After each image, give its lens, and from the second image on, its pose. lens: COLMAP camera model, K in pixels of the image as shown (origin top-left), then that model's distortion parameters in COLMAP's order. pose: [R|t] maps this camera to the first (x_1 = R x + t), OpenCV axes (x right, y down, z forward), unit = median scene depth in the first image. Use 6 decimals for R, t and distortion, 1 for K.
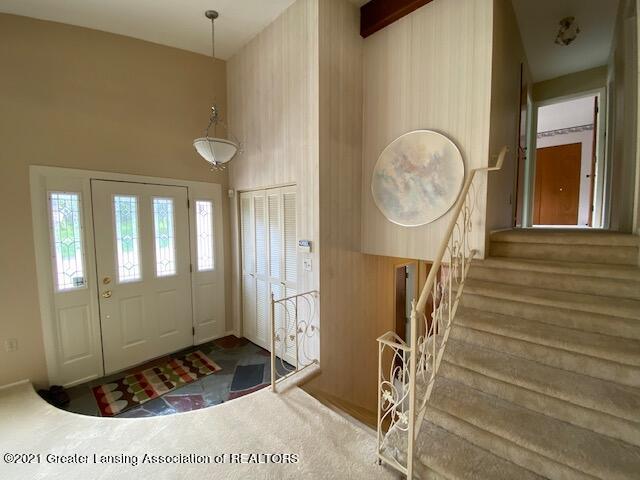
lens RADIAL K [[261.9, 0, 320.0], [0, 261.9, 240.0], [0, 0, 1]] dist [0.018126, -0.020745]
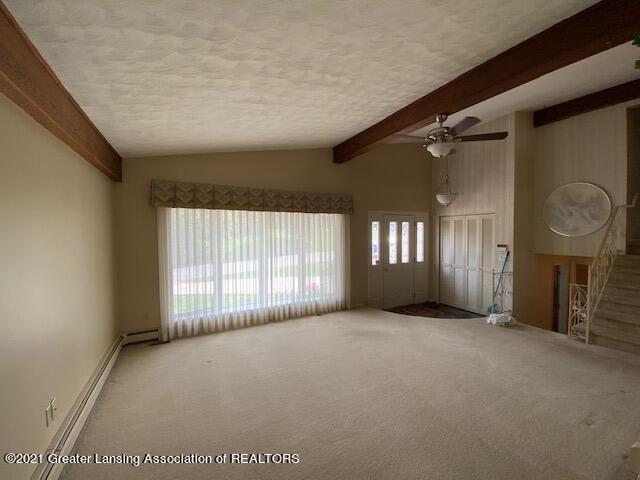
lens RADIAL K [[261.9, 0, 320.0], [0, 261.9, 240.0], [0, 0, 1]] dist [0.018126, -0.020745]
pose [[0.945345, 0.006717, -0.326001, -0.677296], [-0.020033, 0.999096, -0.037506, 0.067422], [0.325455, 0.041988, 0.944625, -1.176606]]
